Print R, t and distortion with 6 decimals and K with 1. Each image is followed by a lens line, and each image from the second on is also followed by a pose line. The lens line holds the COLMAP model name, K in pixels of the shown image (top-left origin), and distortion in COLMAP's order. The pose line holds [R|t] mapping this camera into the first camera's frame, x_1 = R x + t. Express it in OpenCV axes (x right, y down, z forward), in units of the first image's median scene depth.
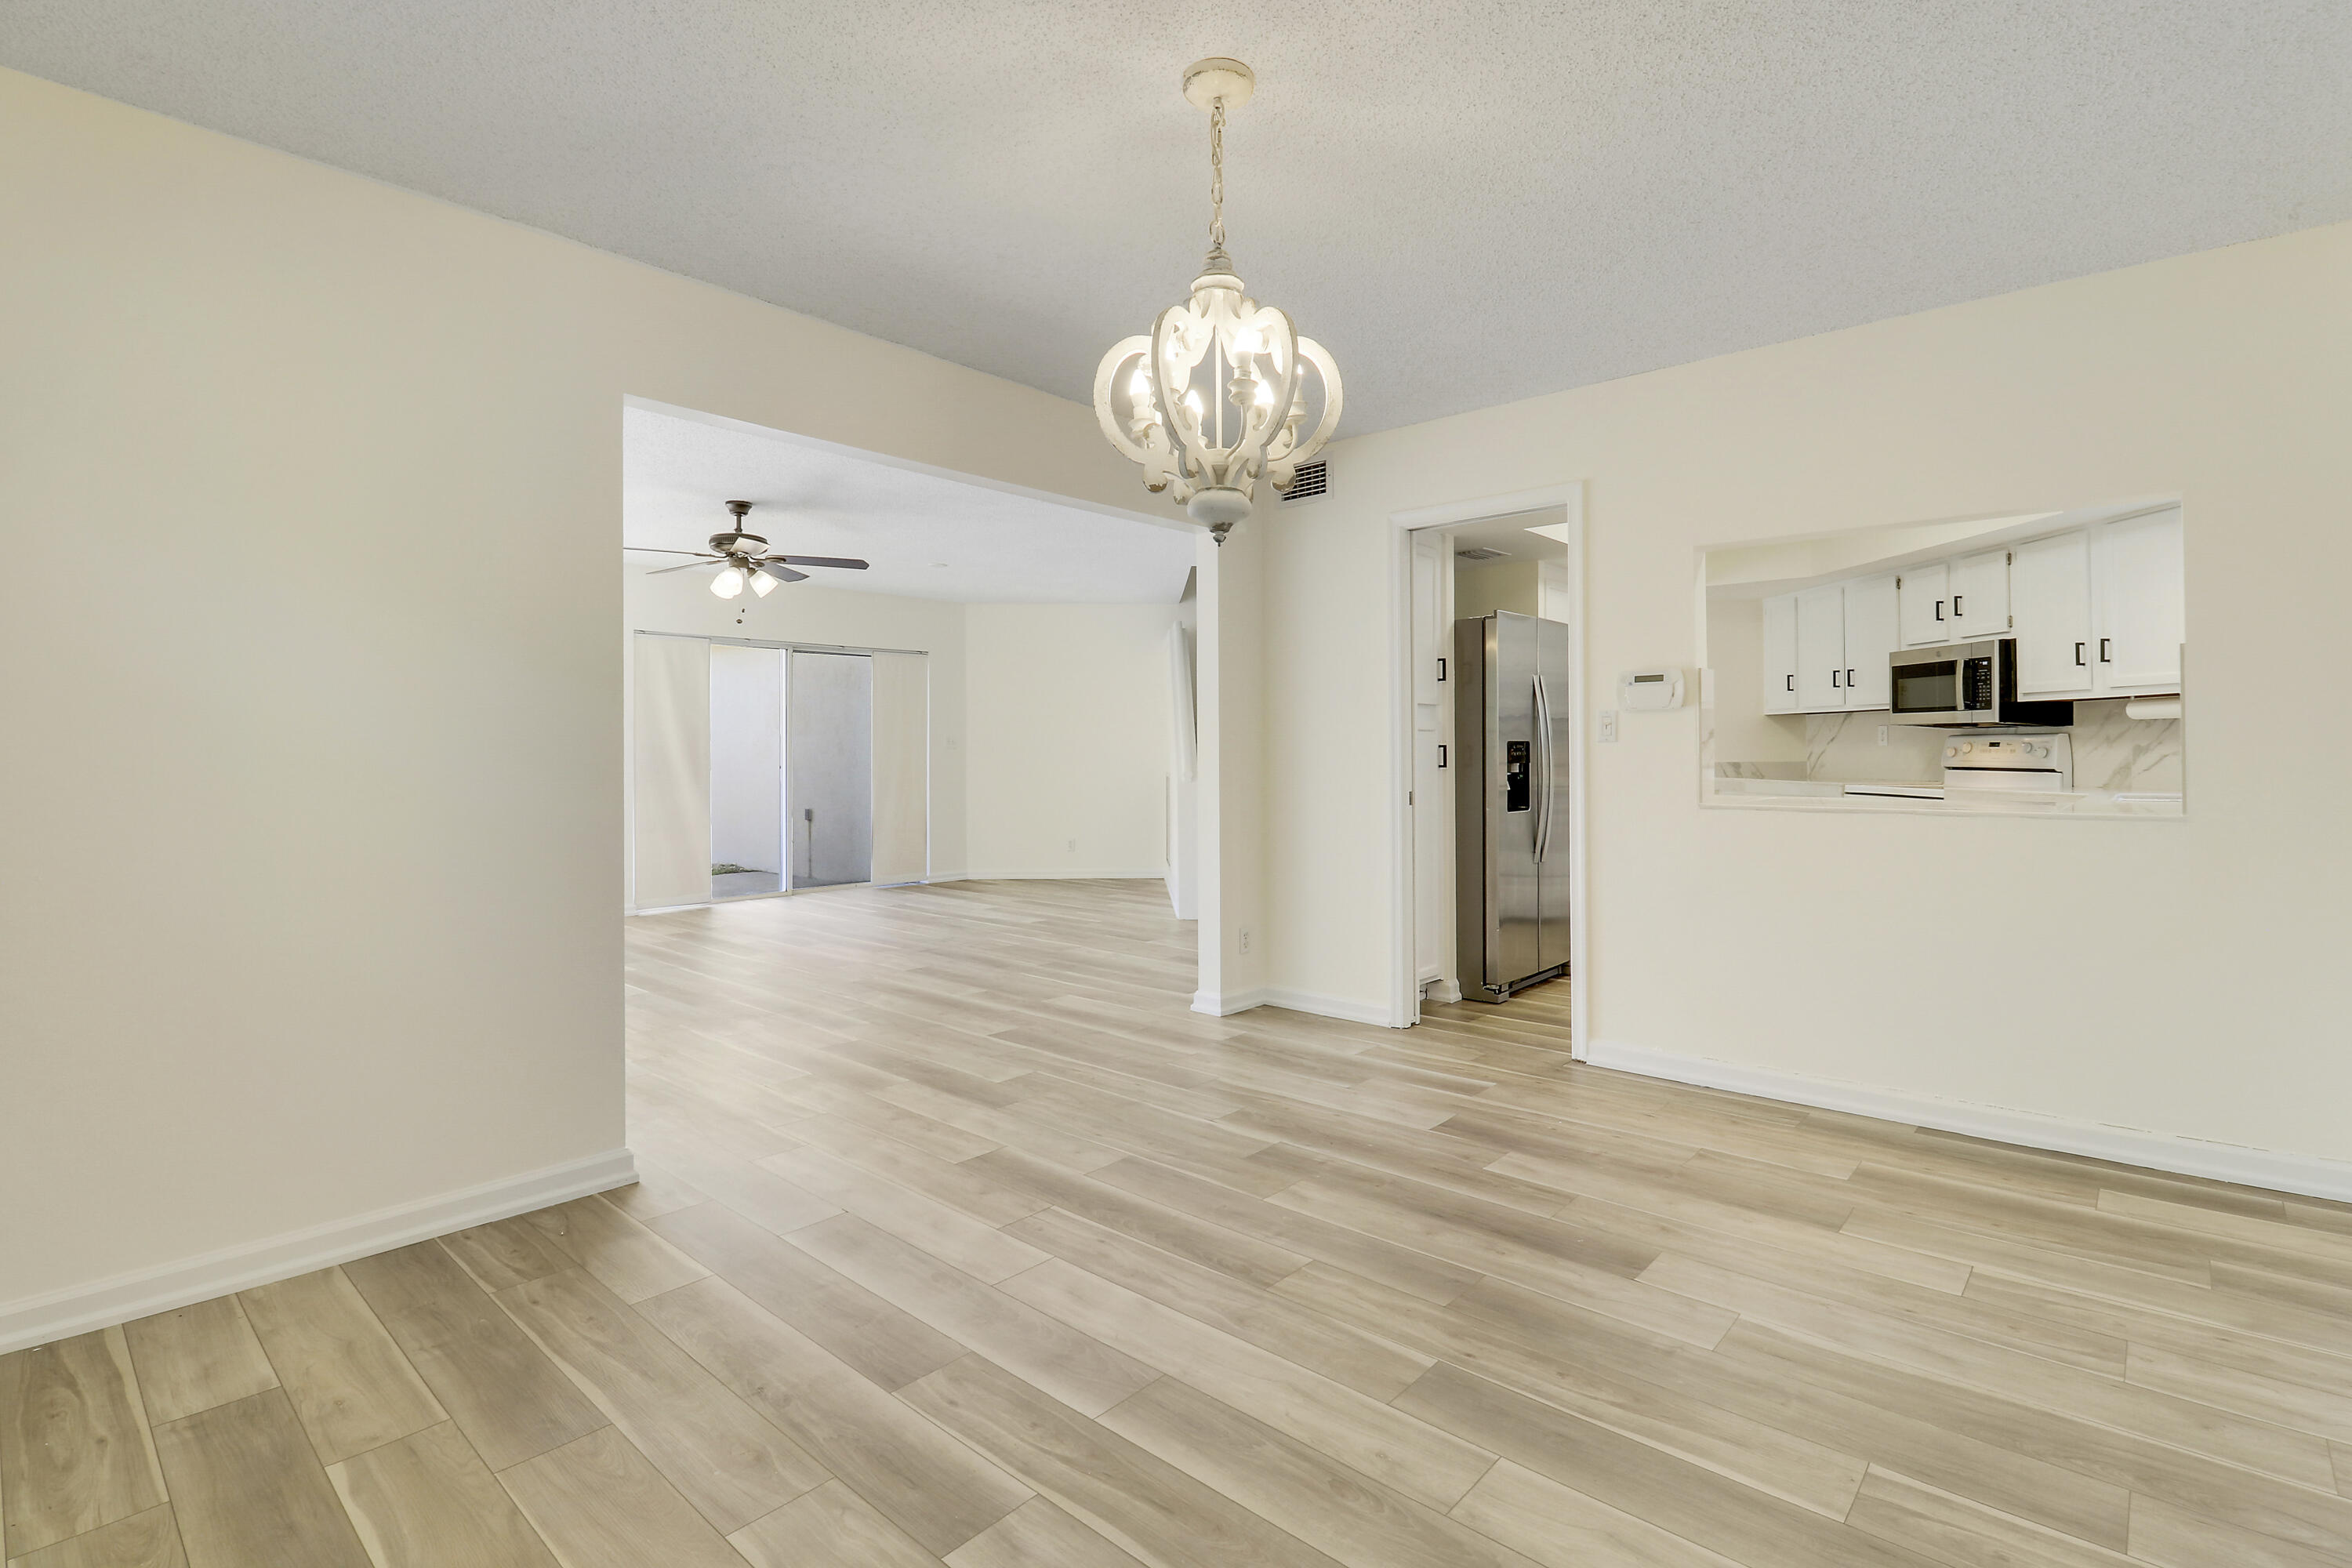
lens RADIAL K [[1106.1, 0, 1180.4], [0, 1106.1, 760.7], [0, 0, 1]] dist [-0.004067, -0.000988]
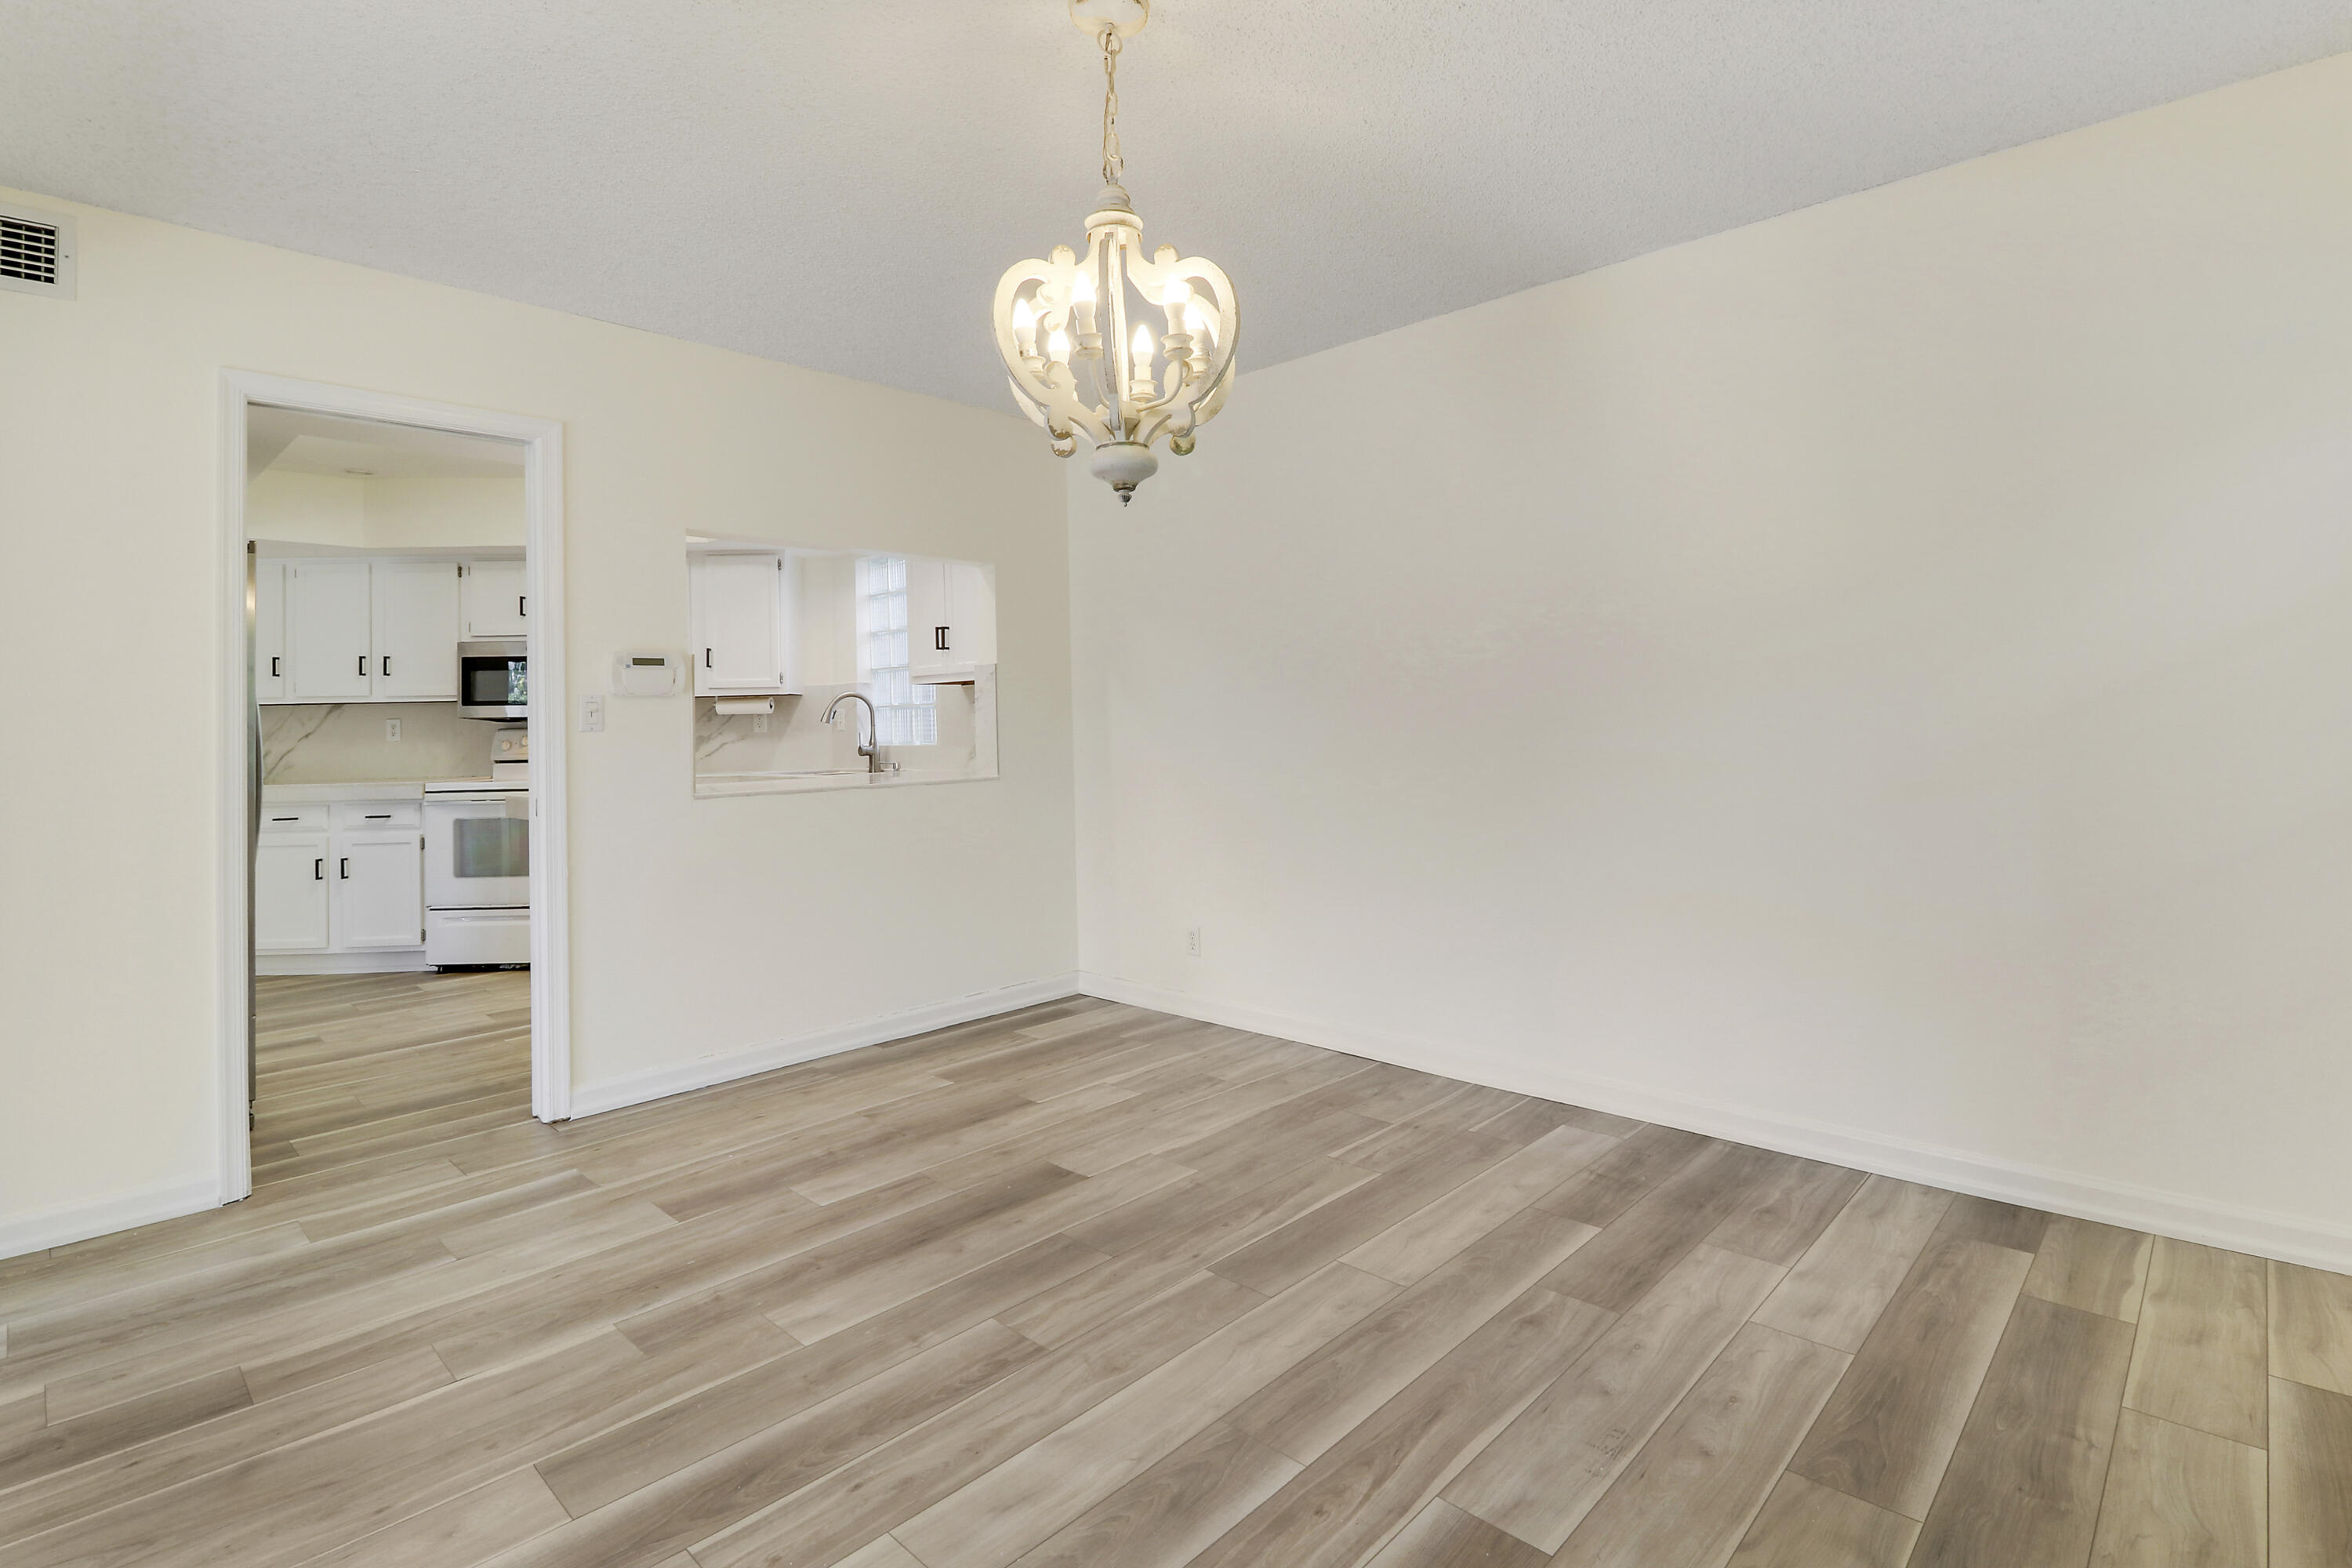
lens RADIAL K [[1132.3, 0, 1217.5], [0, 1132.3, 693.0], [0, 0, 1]] dist [-0.007947, -0.001279]
pose [[0.010345, 0.030911, 0.999469, -0.428130], [0.032761, 0.998975, -0.031235, -0.003108], [-0.999410, 0.033067, 0.009322, 0.438608]]
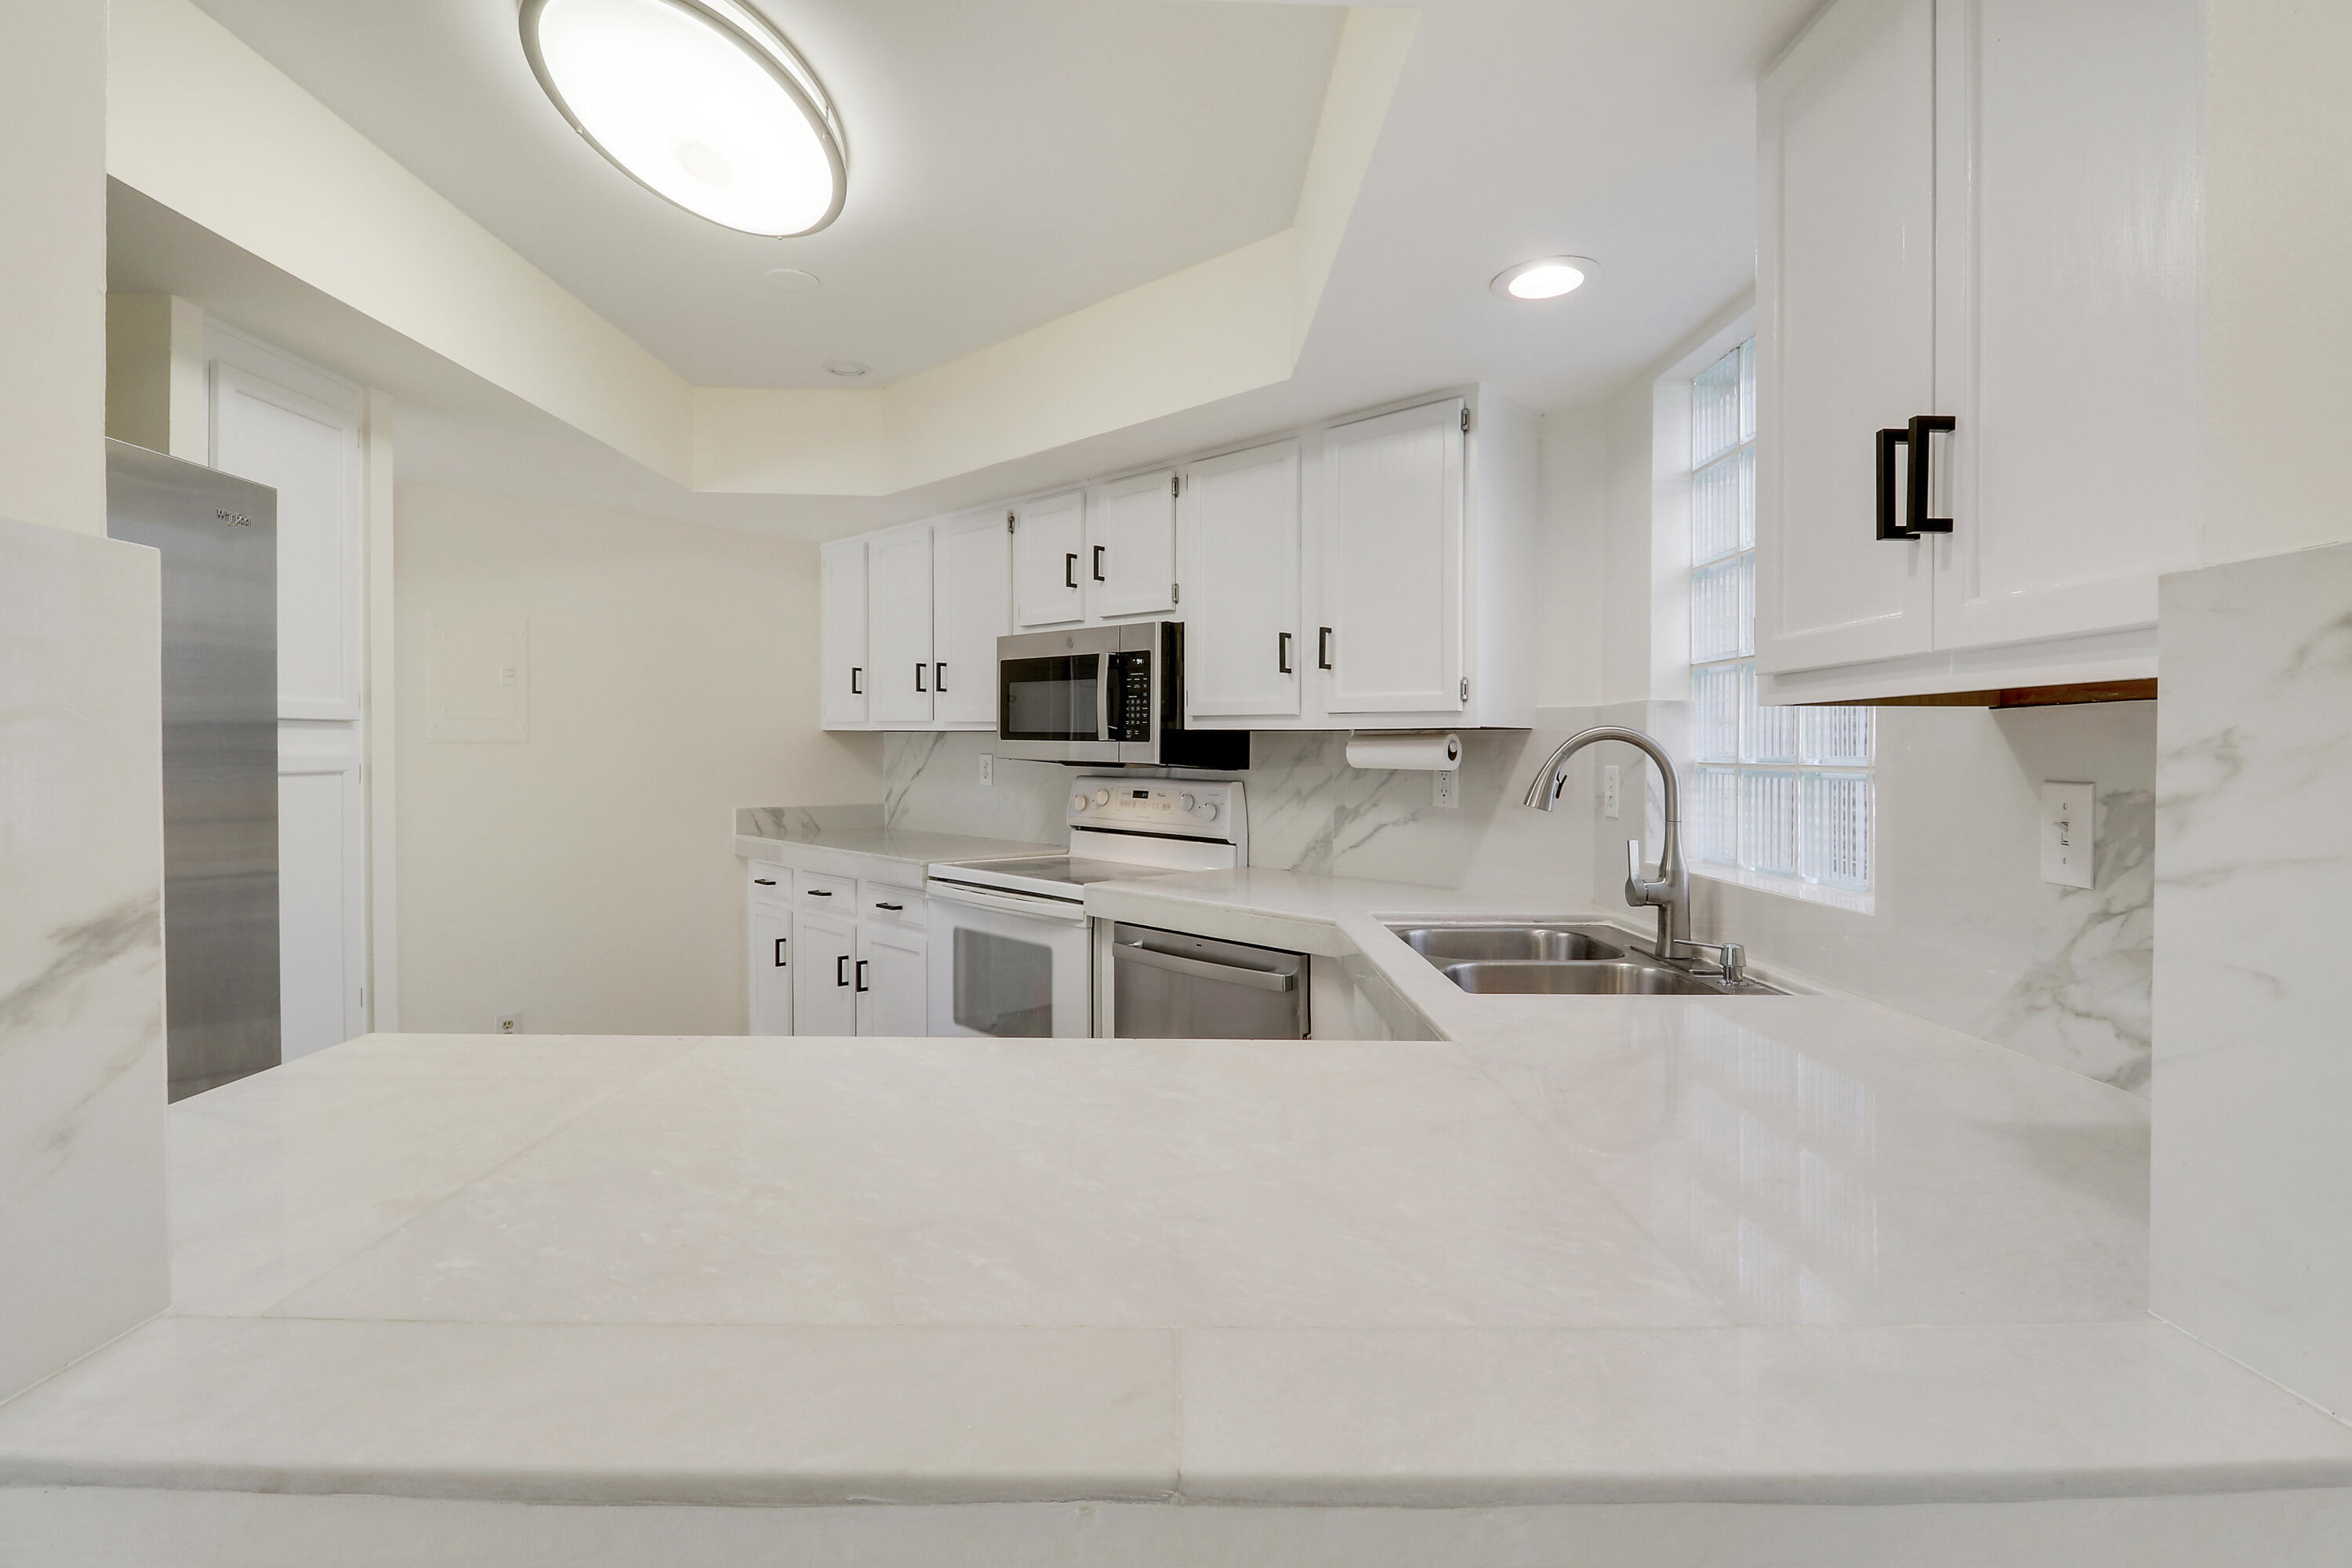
lens RADIAL K [[1106.1, 0, 1180.4], [0, 1106.1, 760.7], [0, 0, 1]] dist [-0.004067, -0.000988]
pose [[0.733771, 0.004656, 0.679381, 0.407179], [-0.007224, 0.999973, 0.000948, -0.042914], [-0.679359, -0.005604, 0.733785, 0.651078]]
